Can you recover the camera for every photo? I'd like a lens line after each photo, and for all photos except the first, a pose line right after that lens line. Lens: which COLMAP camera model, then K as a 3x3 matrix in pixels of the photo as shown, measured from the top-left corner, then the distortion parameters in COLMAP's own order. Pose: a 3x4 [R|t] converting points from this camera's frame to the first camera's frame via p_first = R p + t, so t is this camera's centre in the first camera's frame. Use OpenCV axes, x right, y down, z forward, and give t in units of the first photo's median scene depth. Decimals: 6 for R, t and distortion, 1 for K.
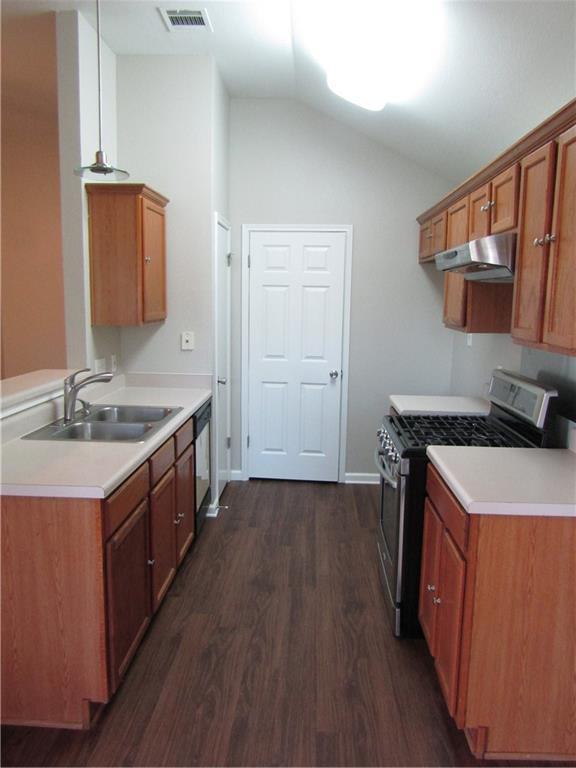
lens RADIAL K [[586.4, 0, 286.0], [0, 586.4, 386.0], [0, 0, 1]] dist [-0.006708, -0.004595]
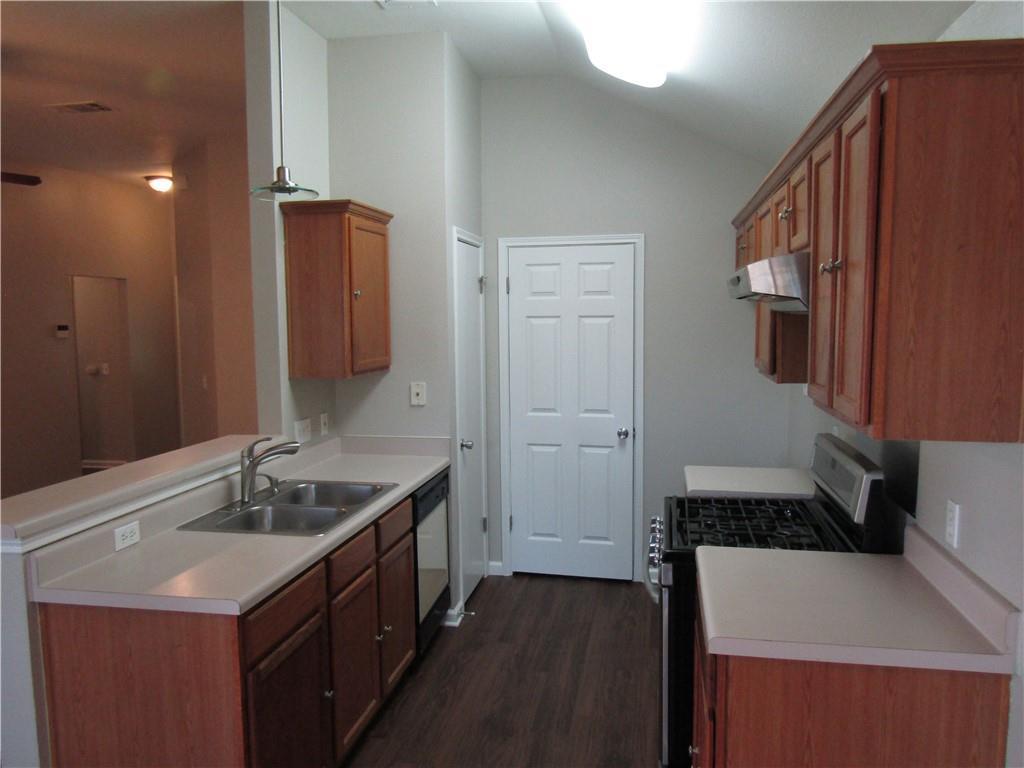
lens RADIAL K [[781.9, 0, 507.8], [0, 781.9, 390.6], [0, 0, 1]] dist [-0.006708, -0.004595]
pose [[0.989495, -0.012300, -0.144044, 0.121587], [0.004277, 0.998428, -0.055878, -0.029709], [0.144505, 0.054675, 0.987992, 0.003791]]
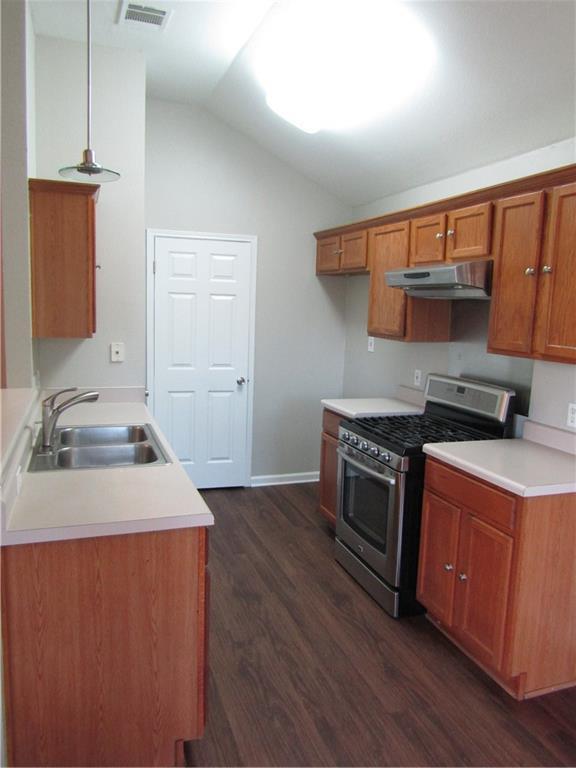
lens RADIAL K [[586.4, 0, 289.1], [0, 586.4, 386.3], [0, 0, 1]] dist [-0.006708, -0.004595]
pose [[0.926286, -0.040678, 0.374618, -0.336779], [0.040746, 0.999140, 0.007742, -0.023490], [-0.374611, 0.008093, 0.927147, 0.035431]]
